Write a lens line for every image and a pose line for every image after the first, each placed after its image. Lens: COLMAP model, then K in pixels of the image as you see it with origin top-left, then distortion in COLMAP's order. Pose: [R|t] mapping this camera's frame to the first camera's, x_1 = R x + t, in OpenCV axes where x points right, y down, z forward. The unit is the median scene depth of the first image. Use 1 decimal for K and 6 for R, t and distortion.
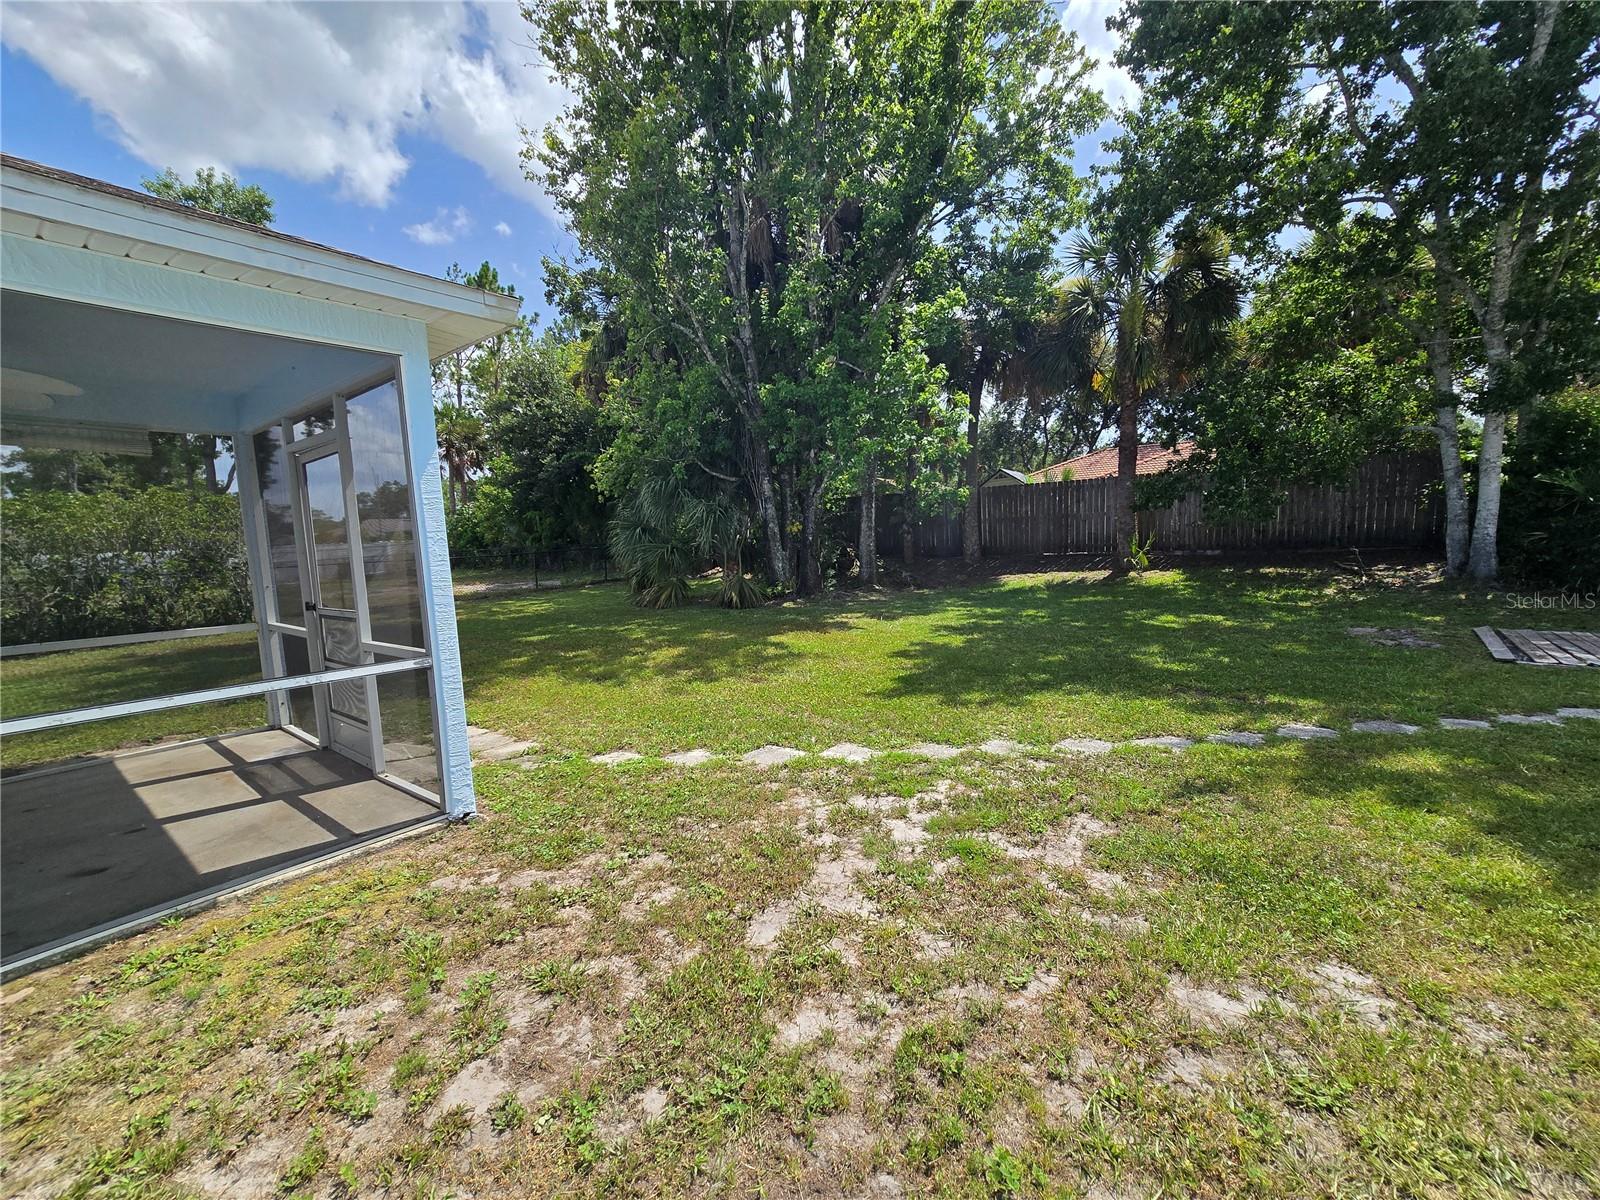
lens RADIAL K [[656.9, 0, 801.7], [0, 656.9, 608.8], [0, 0, 1]] dist [-0.004739, 0.000272]
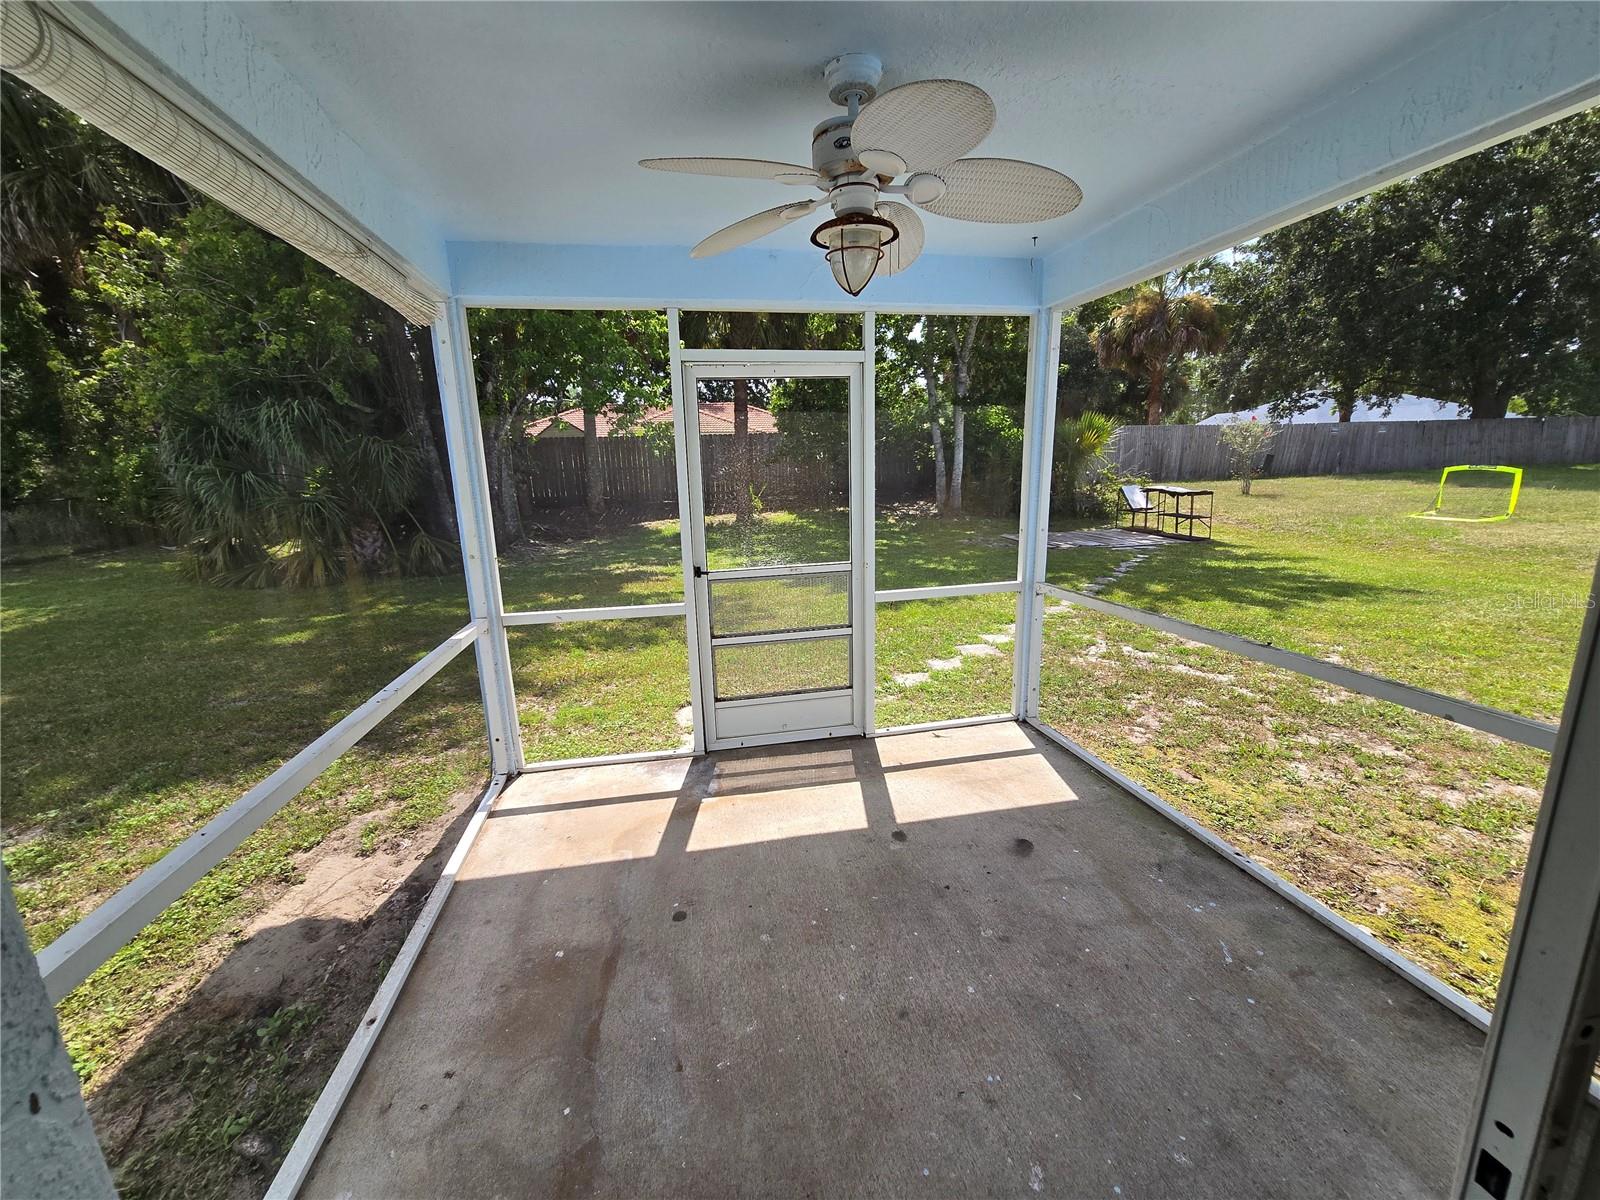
lens RADIAL K [[656.9, 0, 801.7], [0, 656.9, 608.8], [0, 0, 1]] dist [-0.004739, 0.000272]
pose [[0.644553, -0.138783, 0.751858, -1.510469], [0.082495, 0.990270, 0.112069, -0.042713], [-0.760096, -0.010210, 0.649731, 0.501481]]
